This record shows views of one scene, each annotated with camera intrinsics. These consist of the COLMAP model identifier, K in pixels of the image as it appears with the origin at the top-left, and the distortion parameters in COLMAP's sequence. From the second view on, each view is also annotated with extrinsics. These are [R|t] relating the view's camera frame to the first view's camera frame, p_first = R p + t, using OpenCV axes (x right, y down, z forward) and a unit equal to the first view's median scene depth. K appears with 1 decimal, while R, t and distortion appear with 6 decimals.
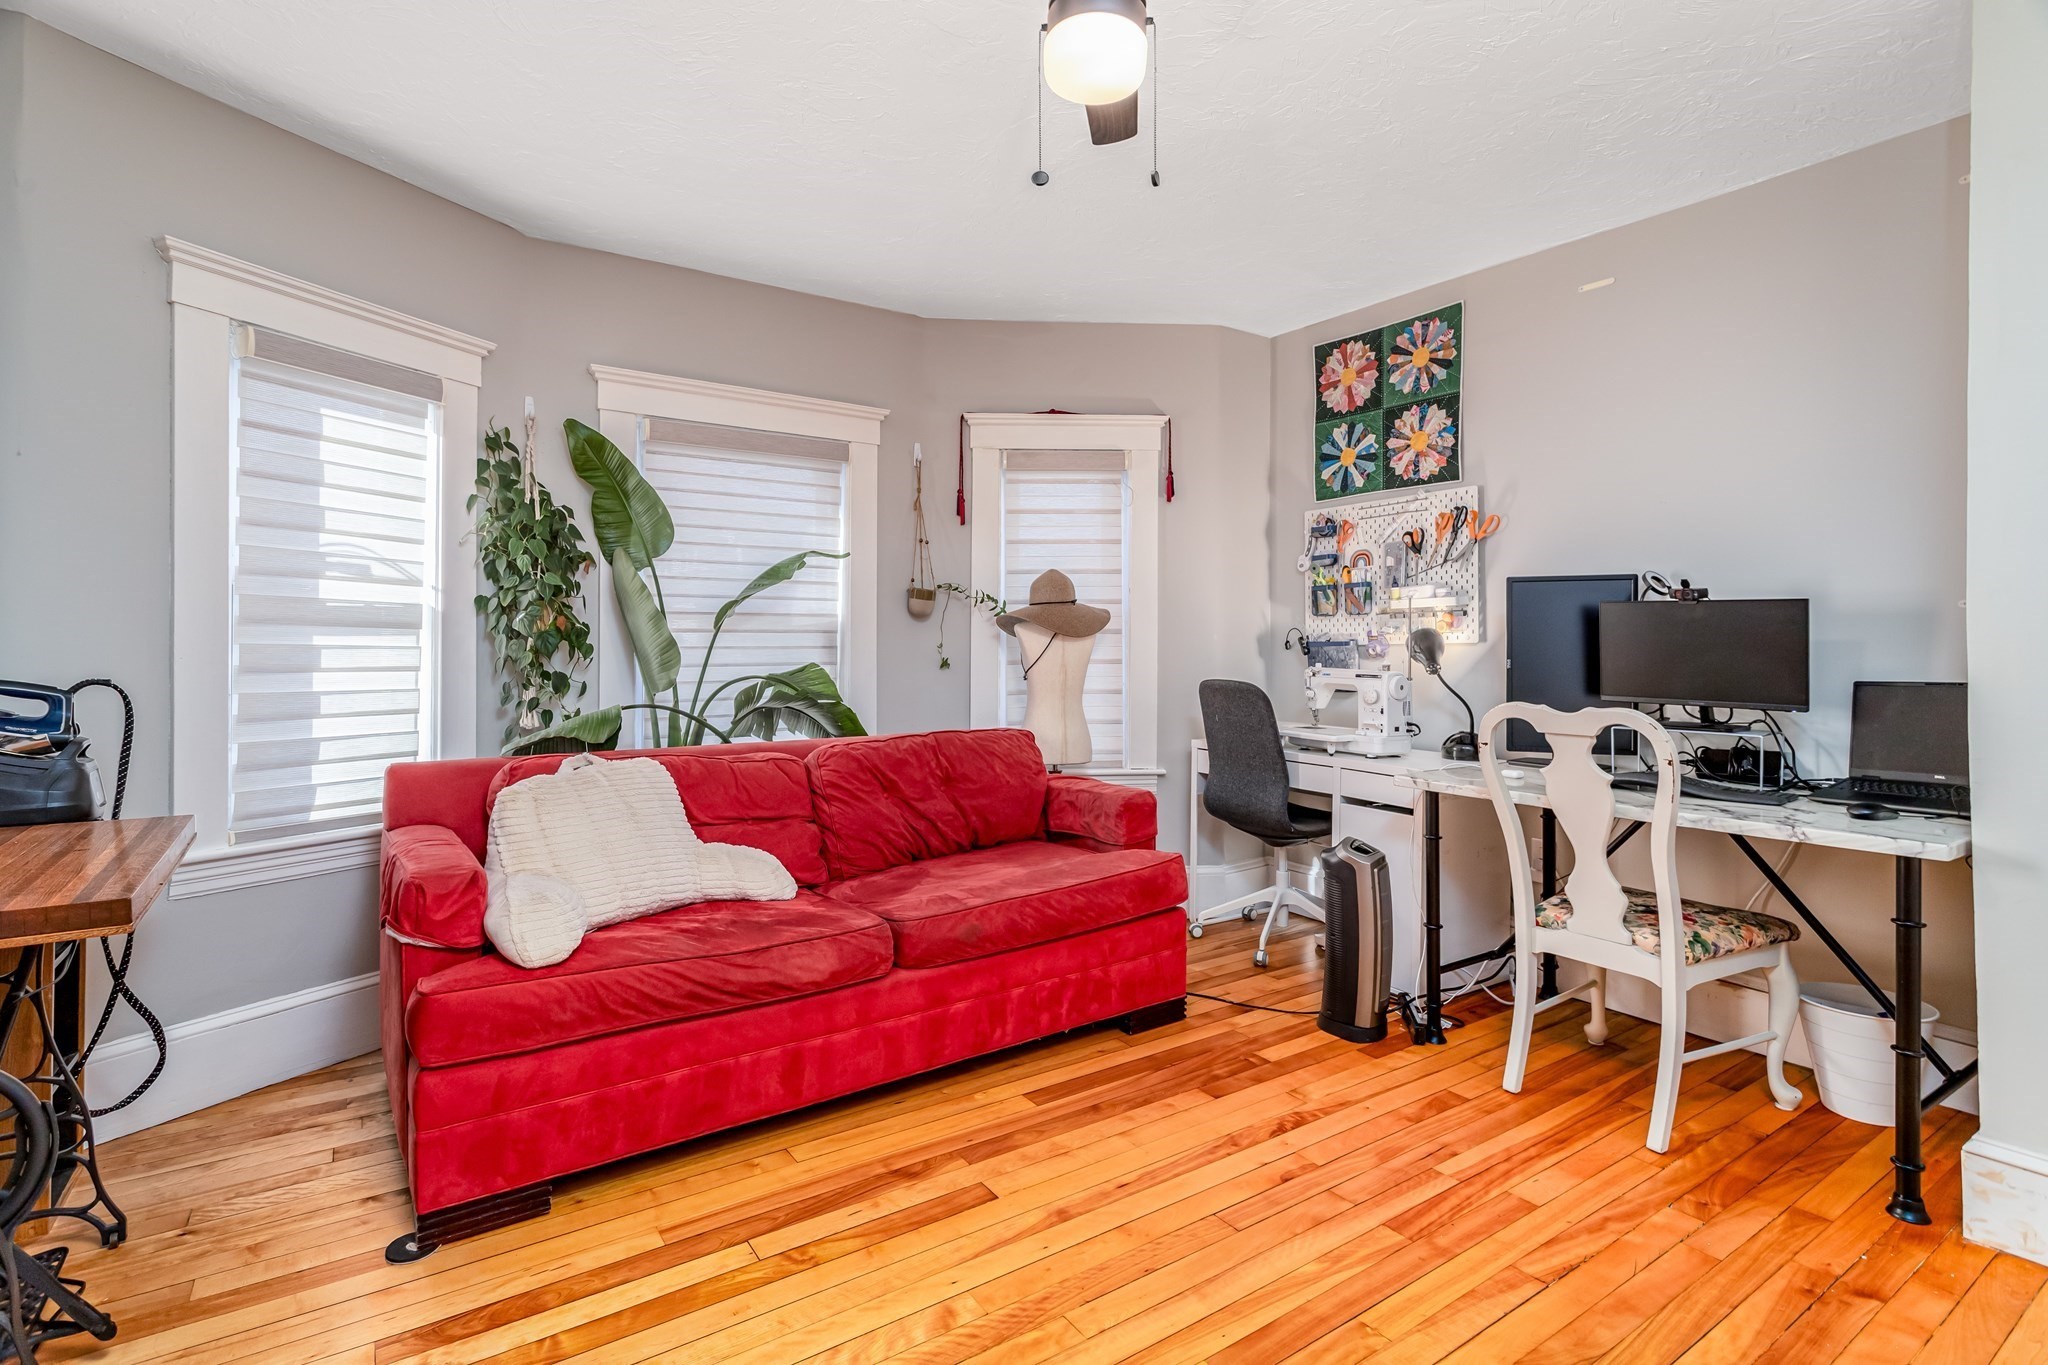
lens RADIAL K [[975.0, 0, 1017.7], [0, 975.0, 639.6], [0, 0, 1]] dist [-0.001275, 0.002245]
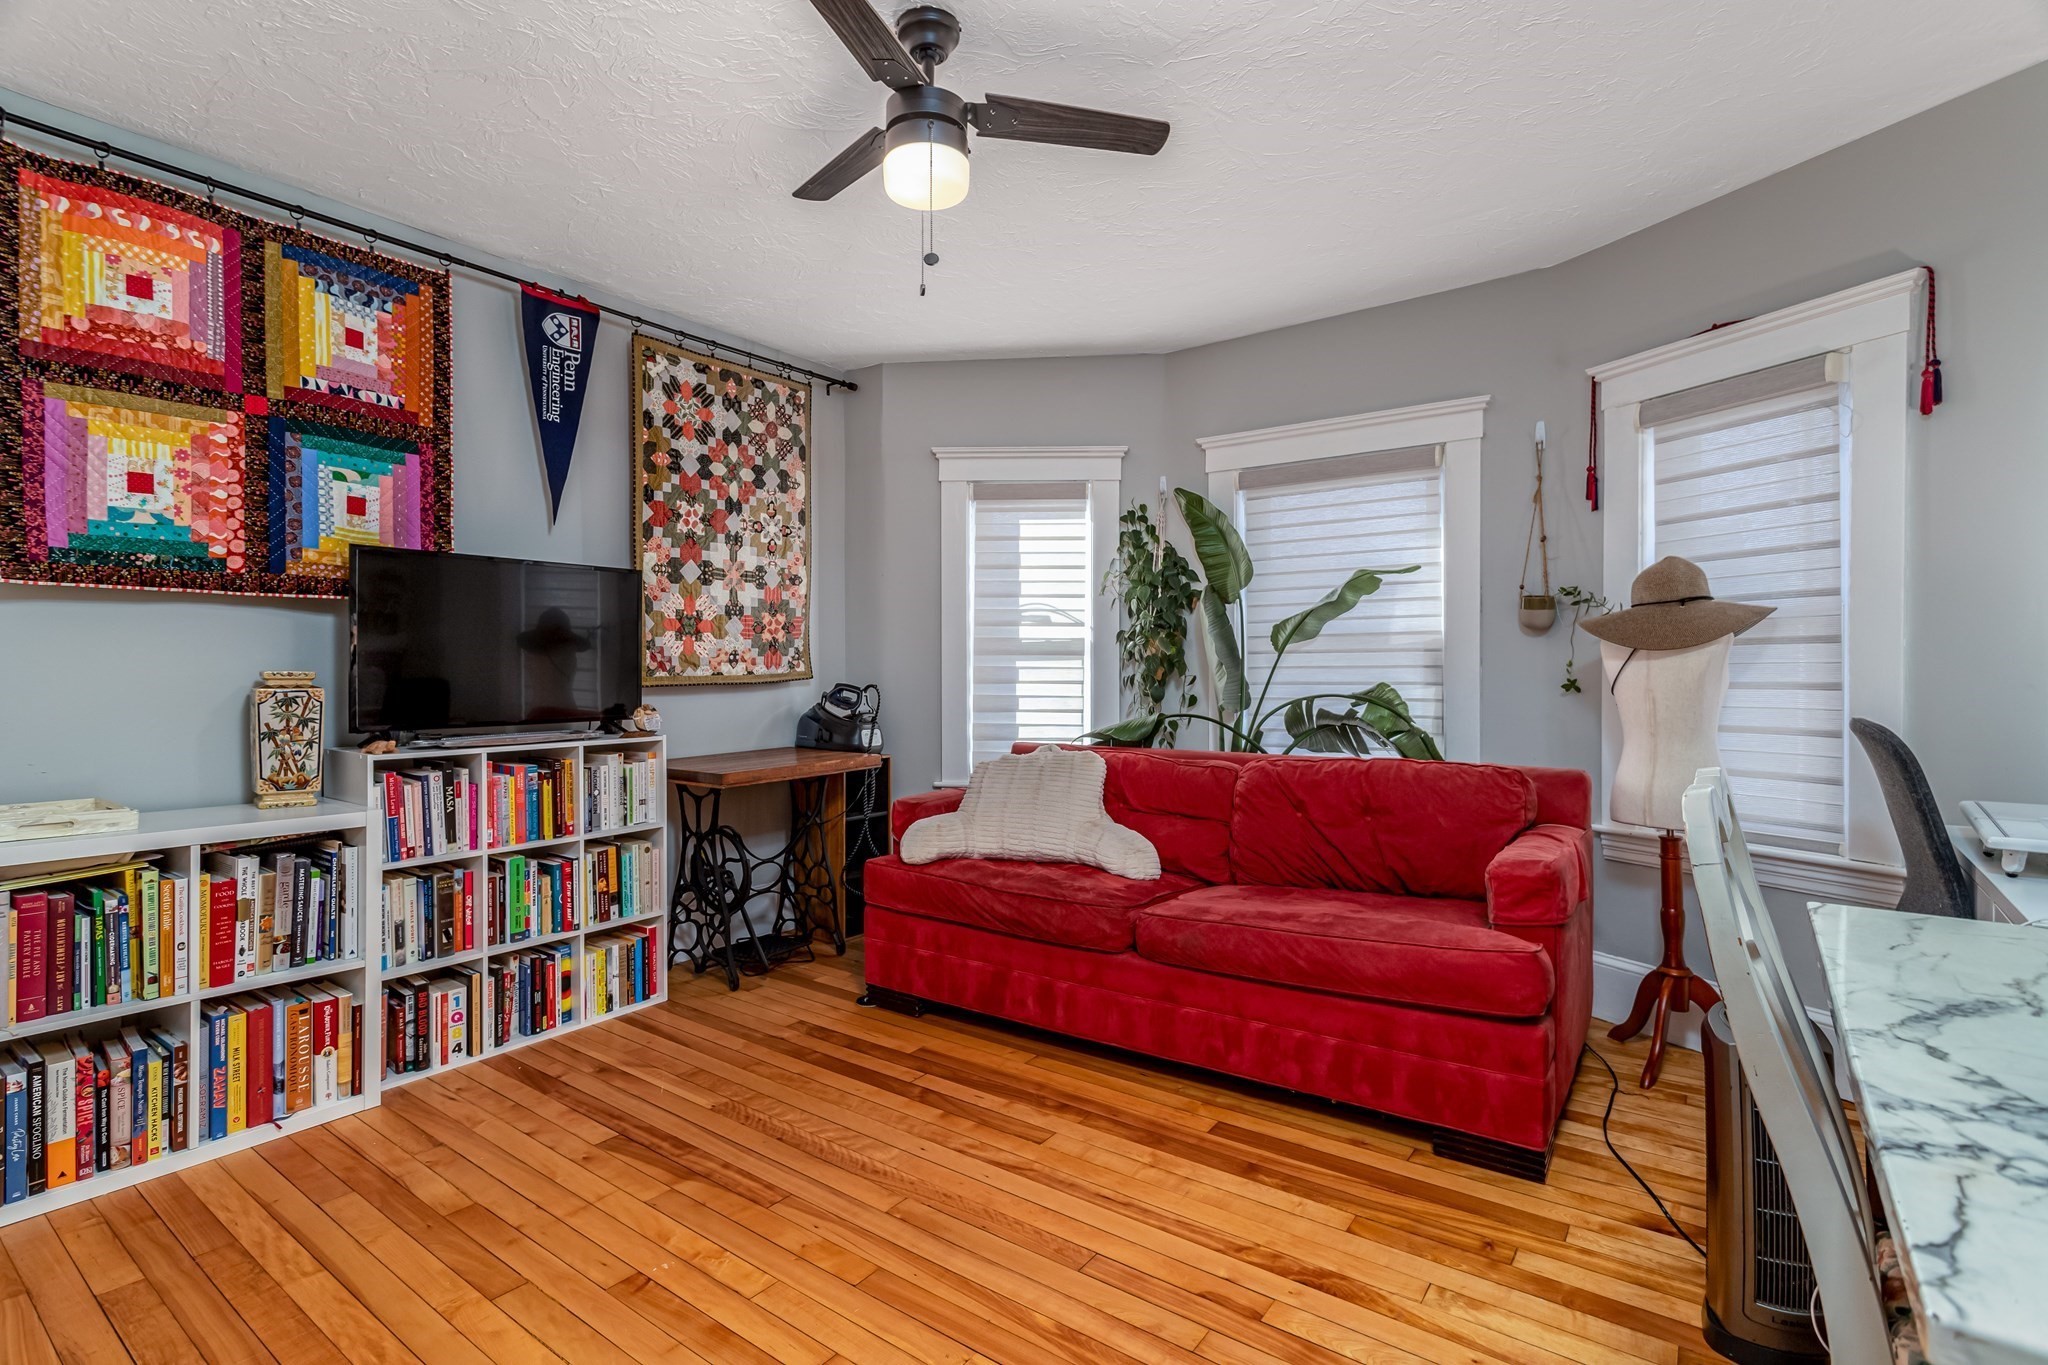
lens RADIAL K [[975.0, 0, 1025.3], [0, 975.0, 668.6], [0, 0, 1]] dist [-0.001275, 0.002245]
pose [[0.344864, -0.002033, -0.938651, 0.682850], [0.011957, 0.999926, 0.002227, 0.004233], [0.938577, -0.011992, 0.344863, 0.382544]]
